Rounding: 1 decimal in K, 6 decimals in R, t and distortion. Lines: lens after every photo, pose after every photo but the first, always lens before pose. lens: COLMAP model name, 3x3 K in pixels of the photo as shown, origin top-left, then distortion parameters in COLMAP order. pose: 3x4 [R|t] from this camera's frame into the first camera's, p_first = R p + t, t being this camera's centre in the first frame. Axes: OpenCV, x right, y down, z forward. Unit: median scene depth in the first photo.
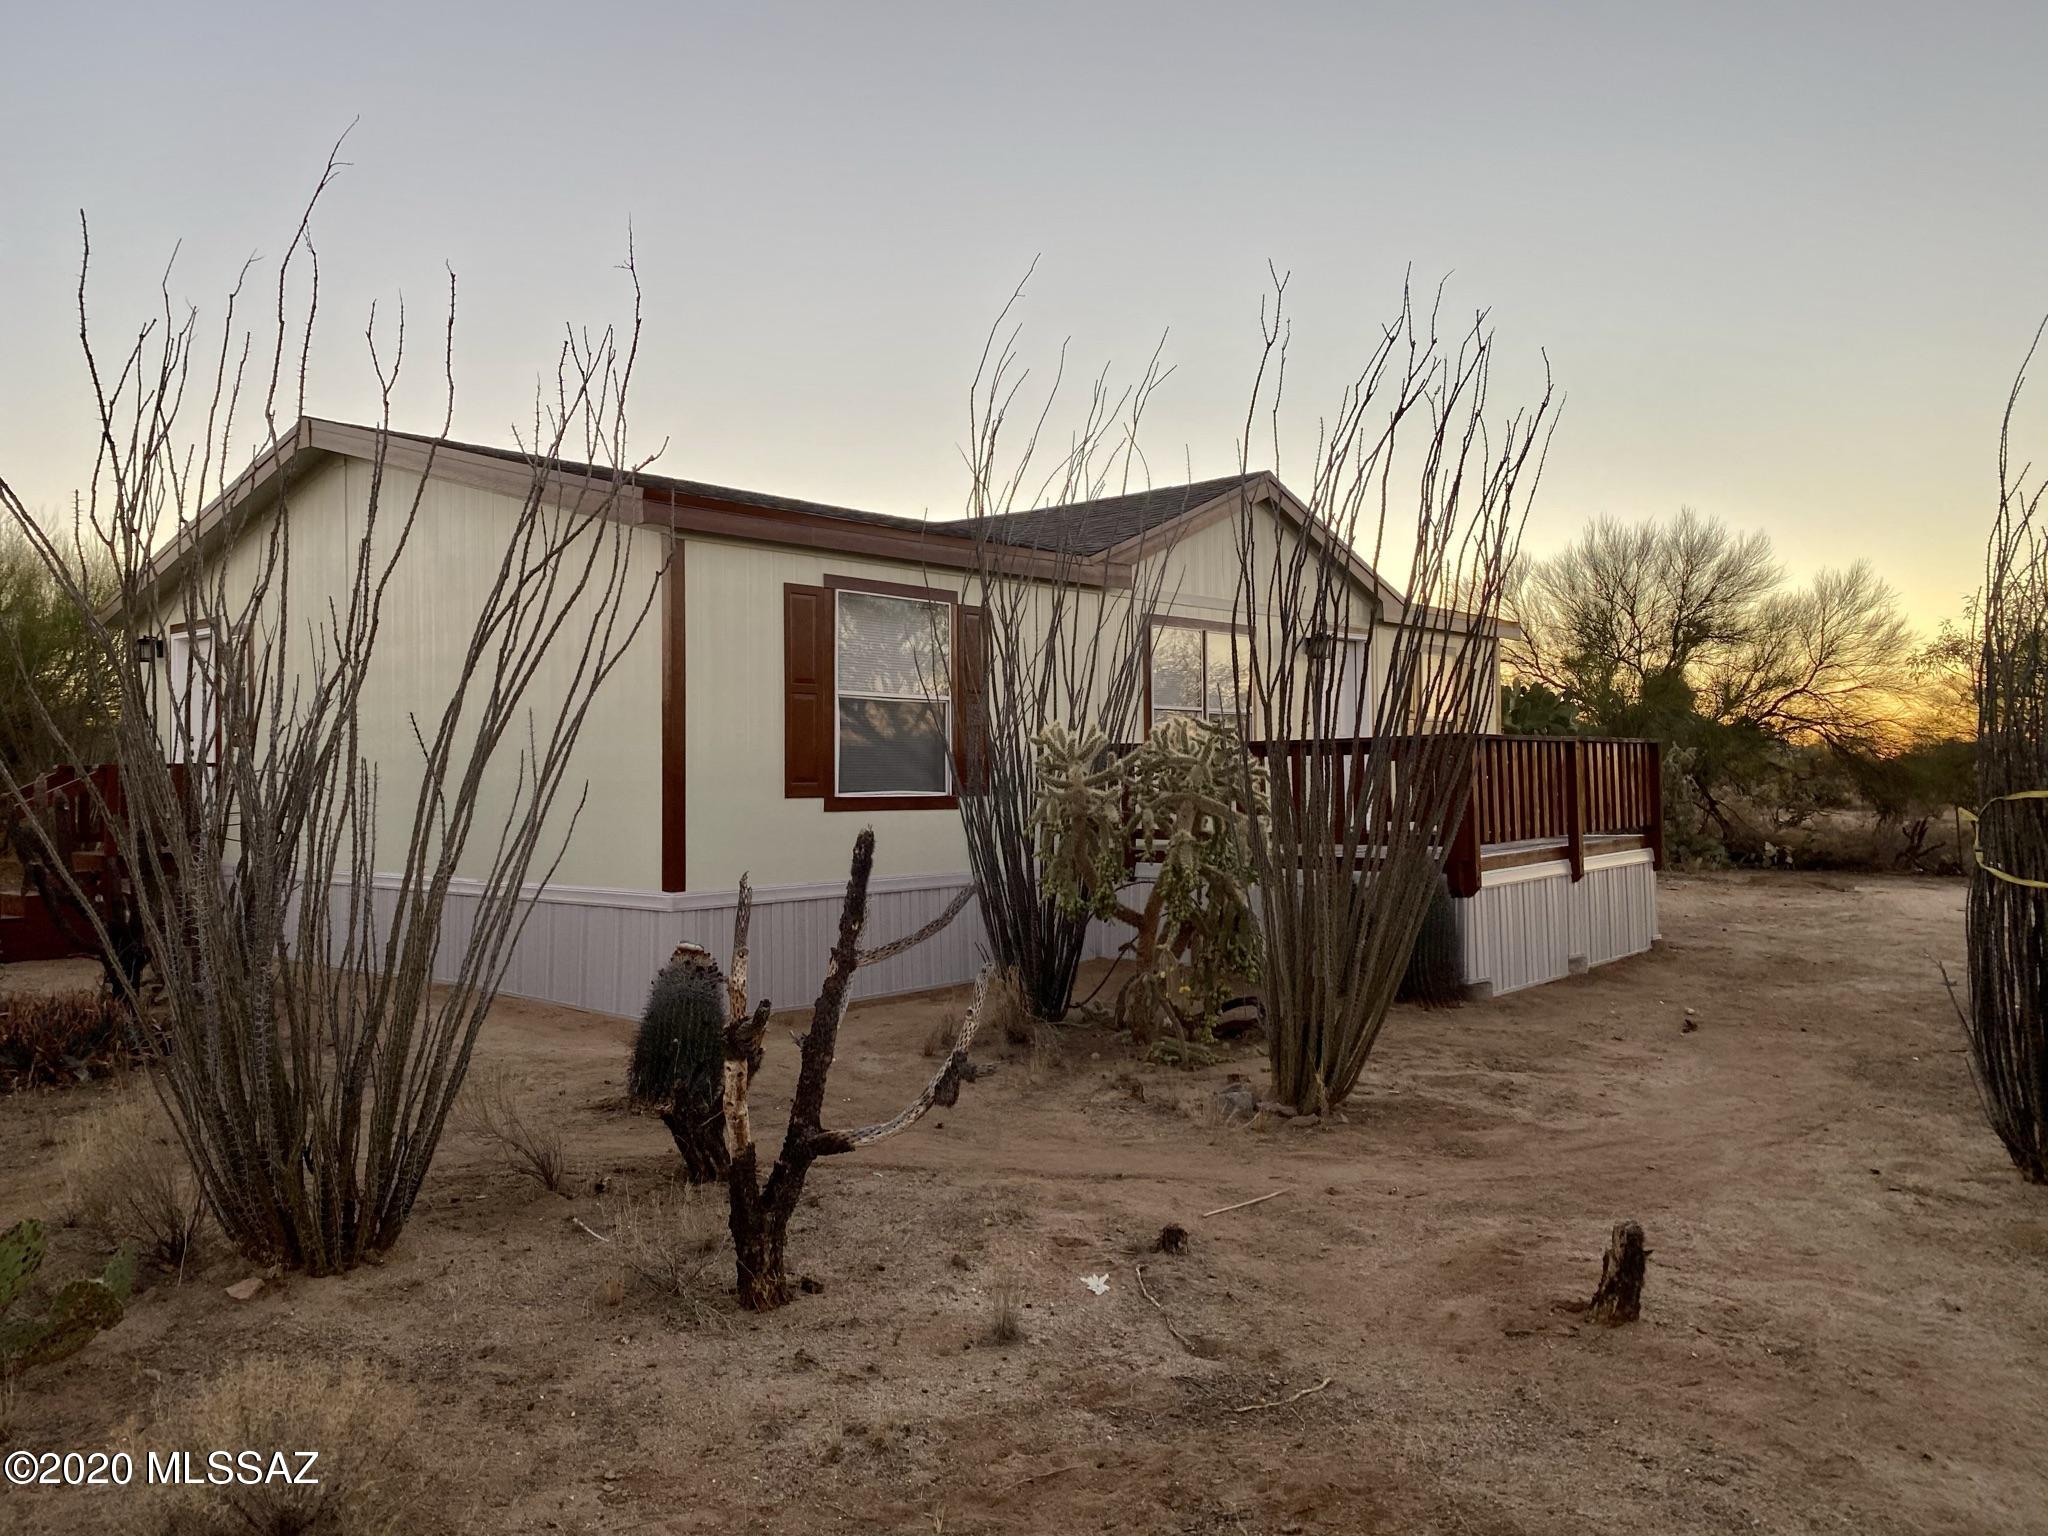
lens RADIAL K [[1573.9, 0, 1006.8], [0, 1573.9, 759.8], [0, 0, 1]] dist [0.008015, -0.020614]
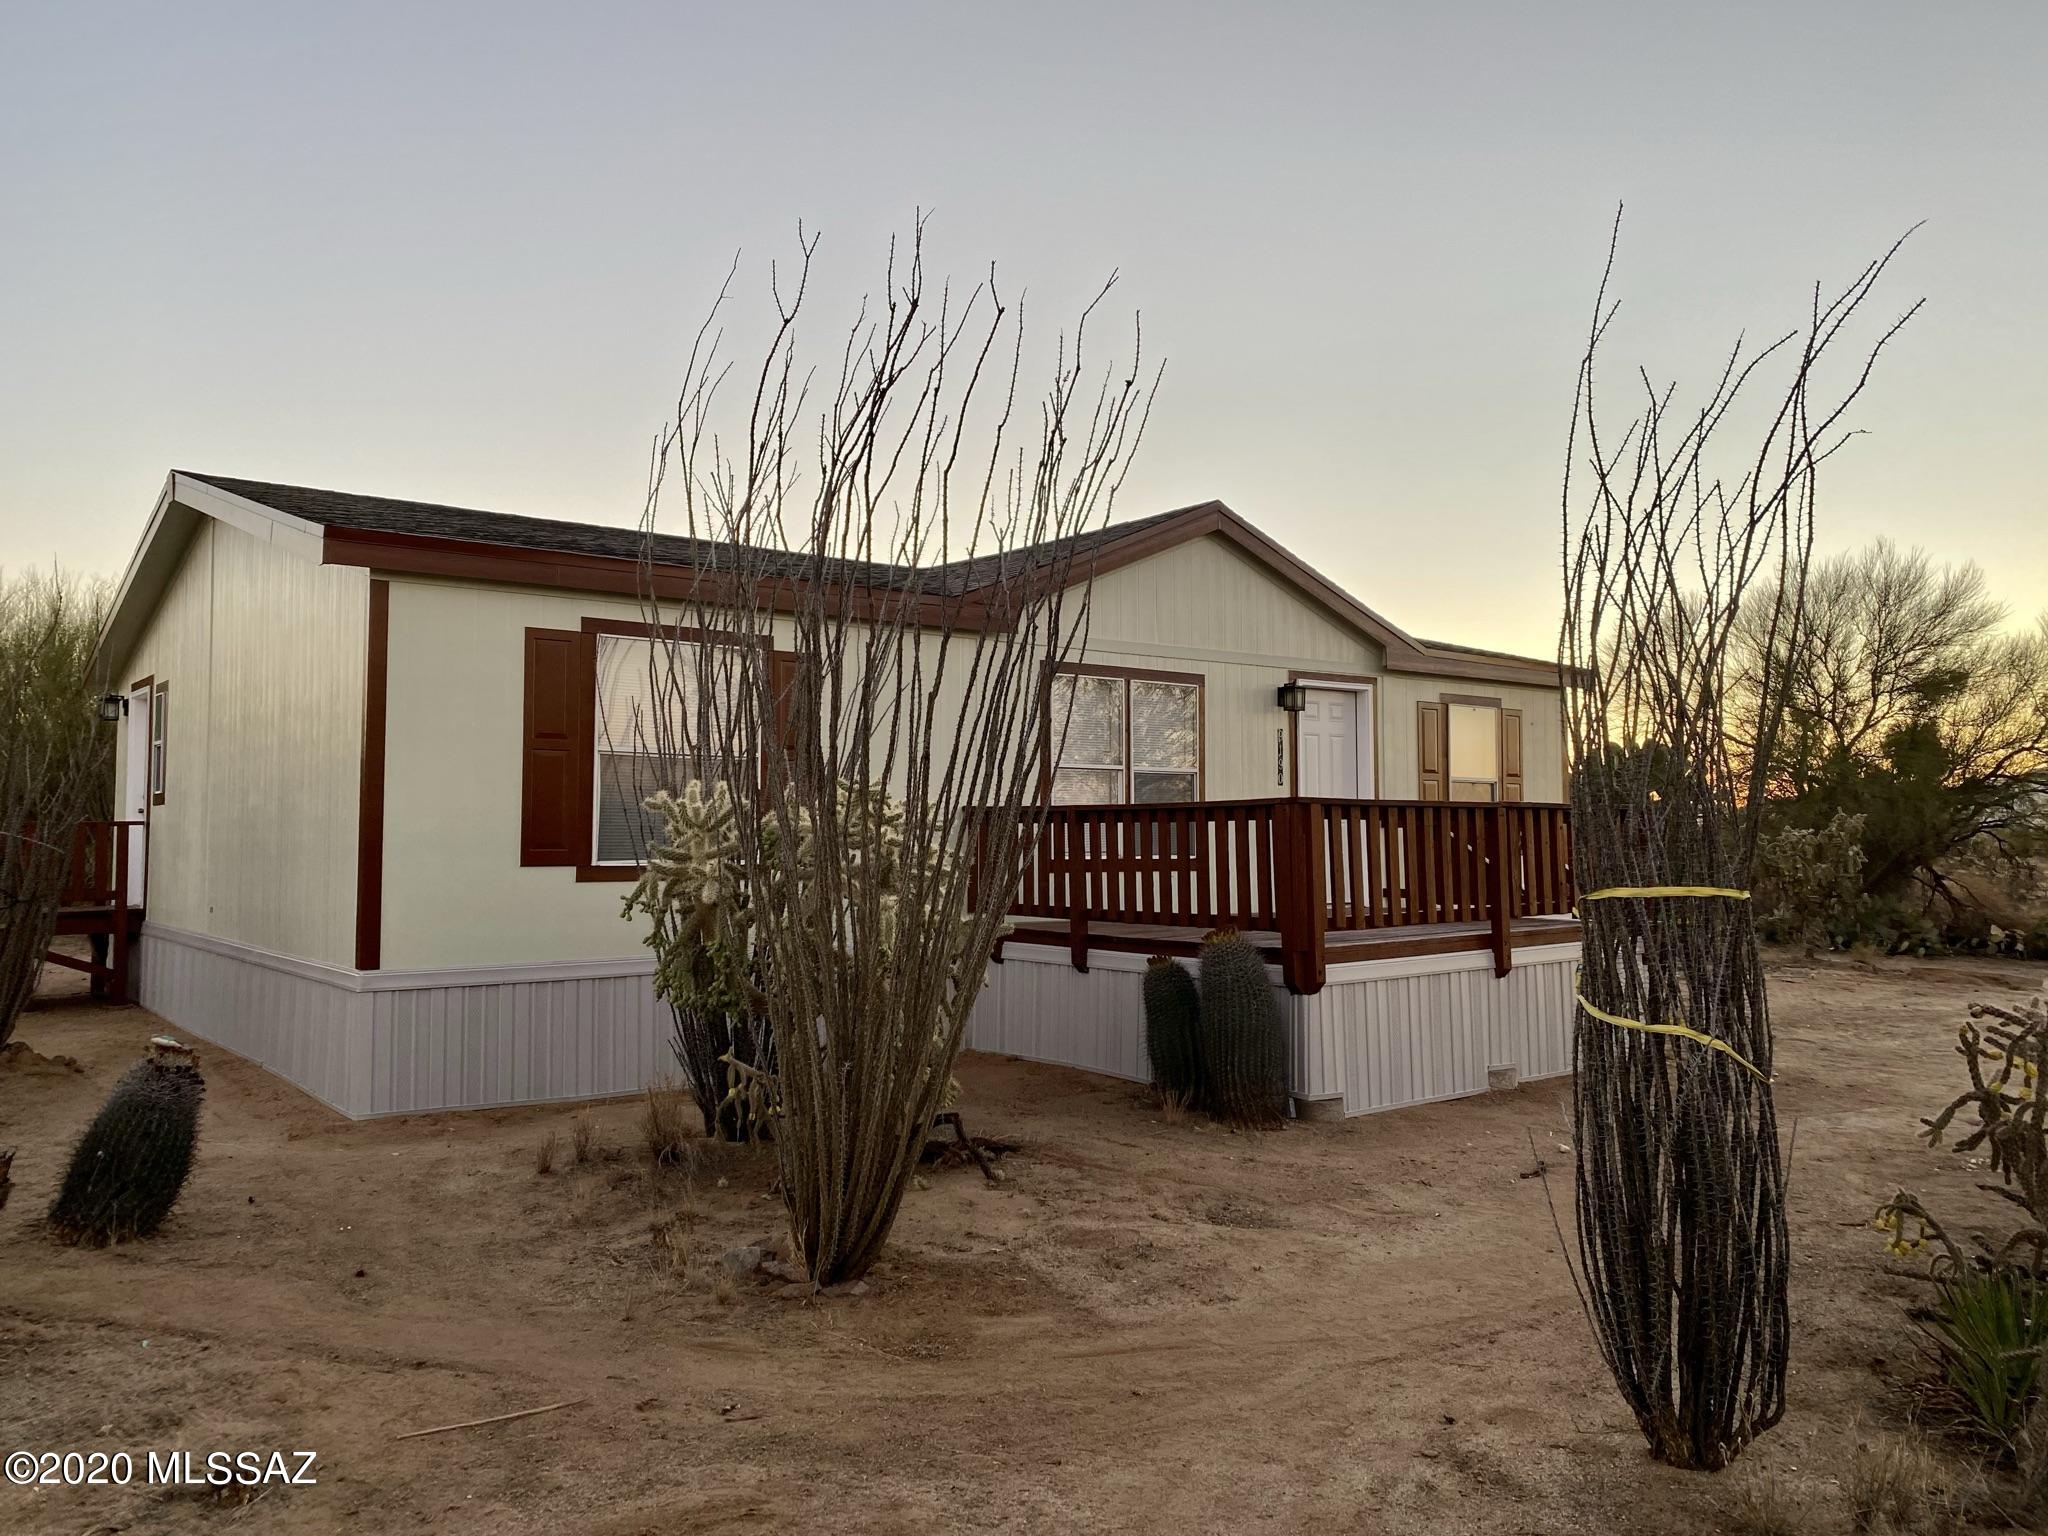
lens RADIAL K [[1573.9, 0, 1009.6], [0, 1573.9, 775.1], [0, 0, 1]] dist [0.008015, -0.020614]
pose [[0.984282, 0.001545, -0.176597, 0.284219], [-0.006644, 0.999578, -0.028287, -0.003872], [0.176479, 0.029015, 0.983877, 0.157616]]
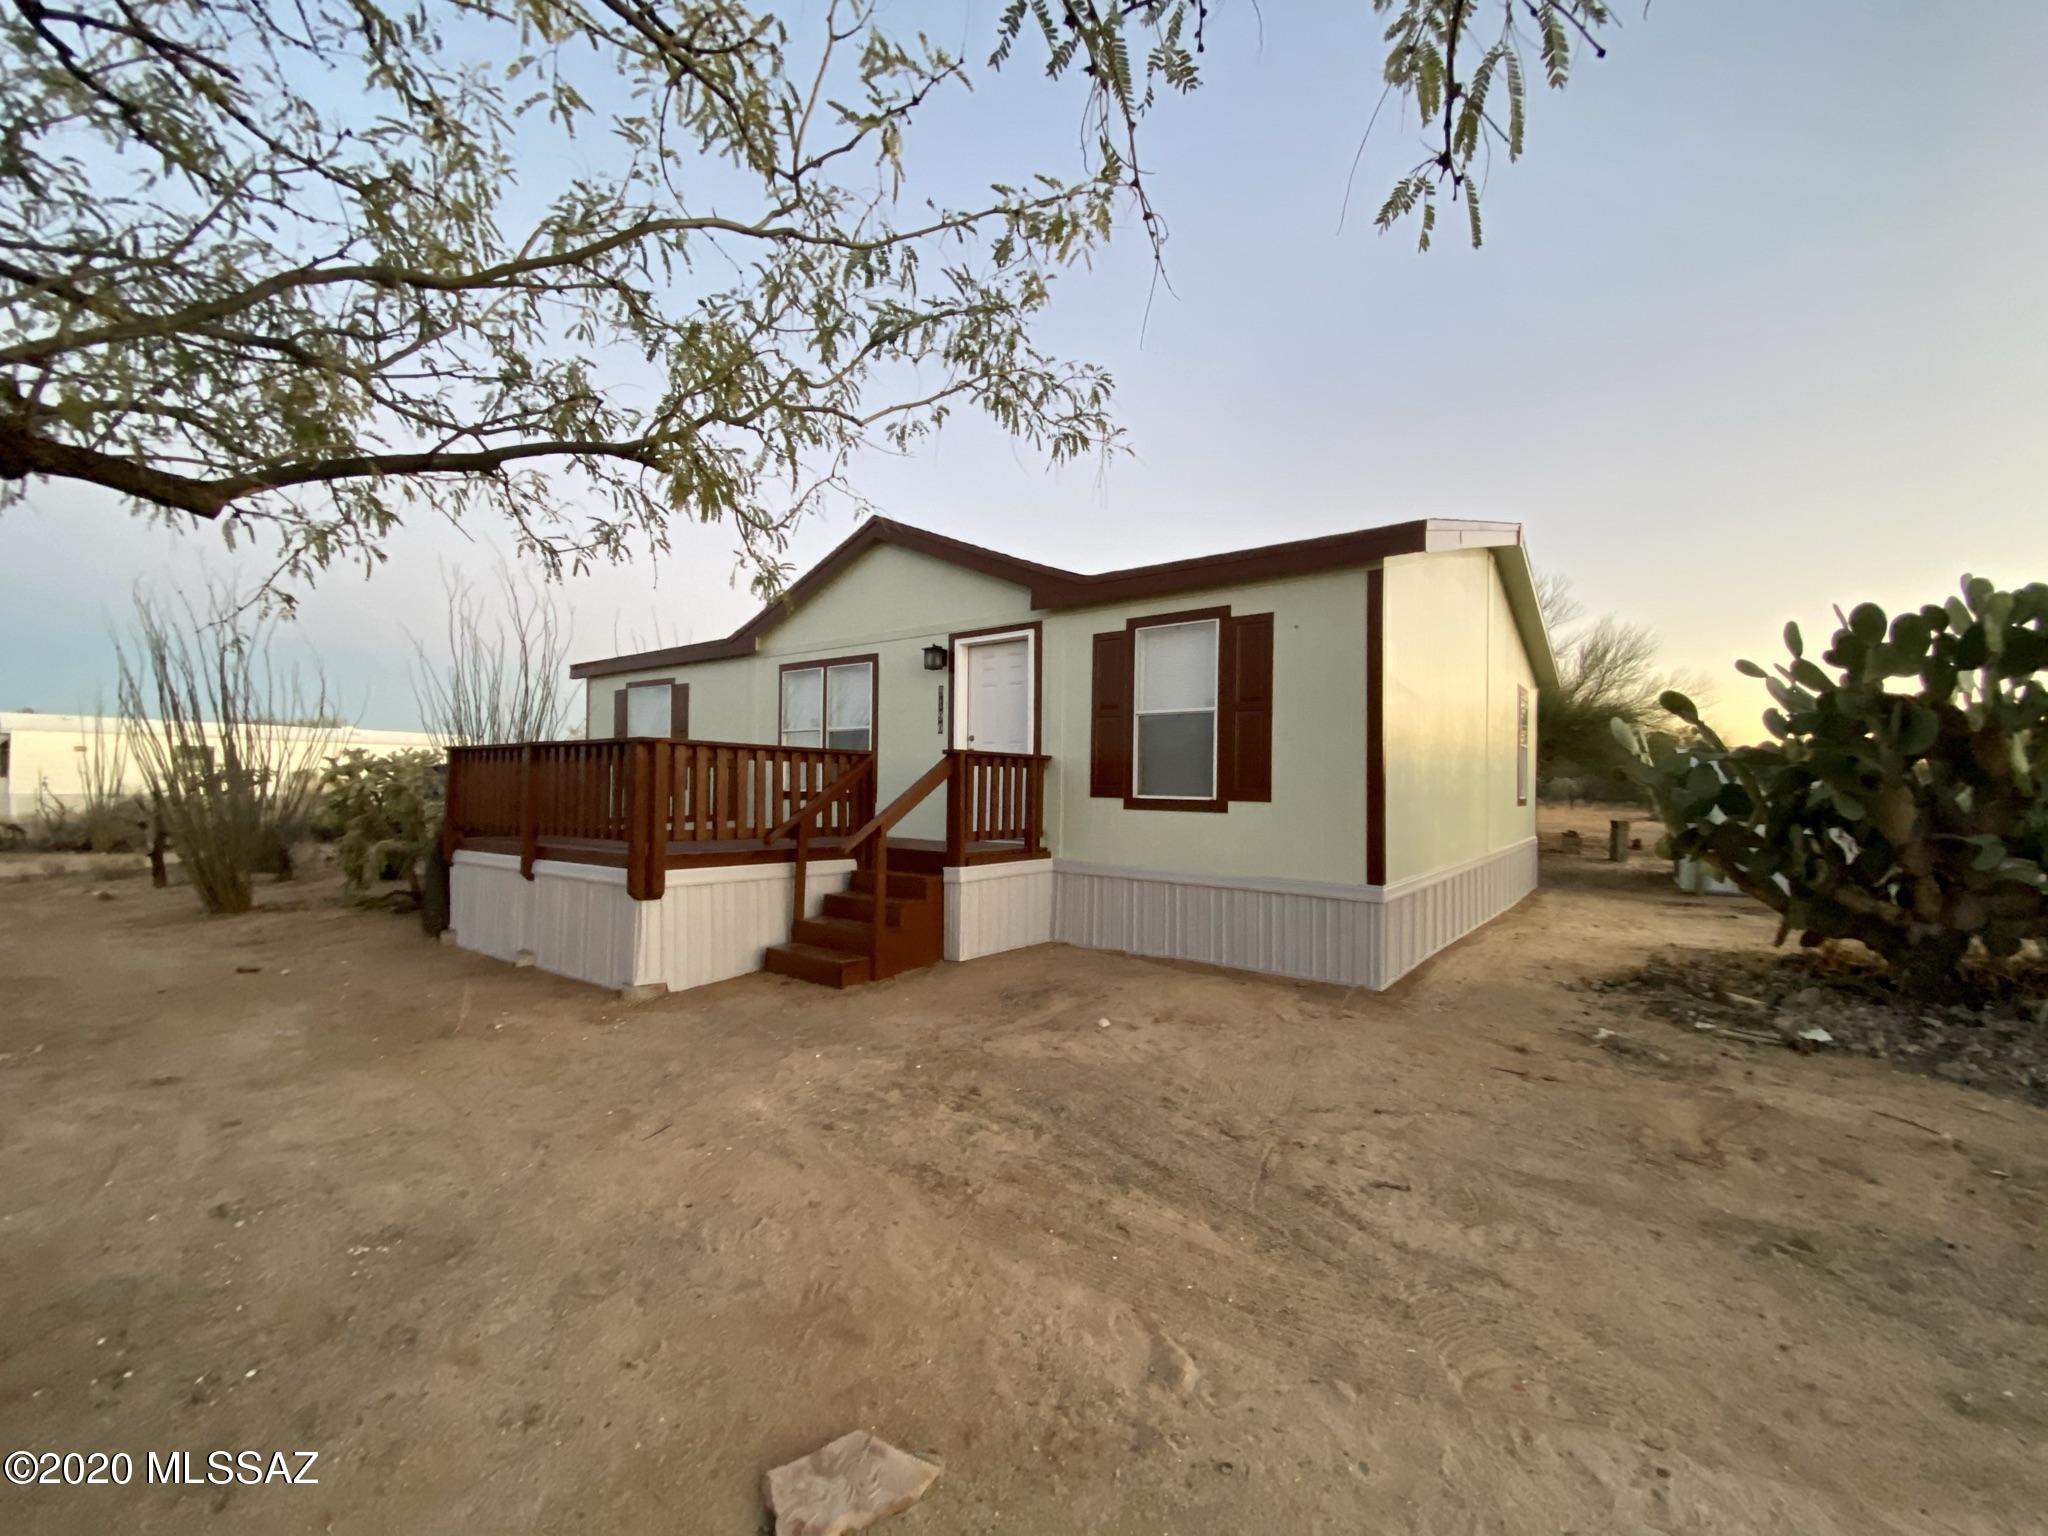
lens RADIAL K [[822.1, 0, 1027.9], [0, 822.1, 774.9], [0, 0, 1]] dist [-0.004882, -0.010821]
pose [[0.098171, -0.005105, -0.995156, 1.048207], [-0.004621, 0.999974, -0.005586, 0.010033], [0.995159, 0.005147, 0.098145, 1.433223]]
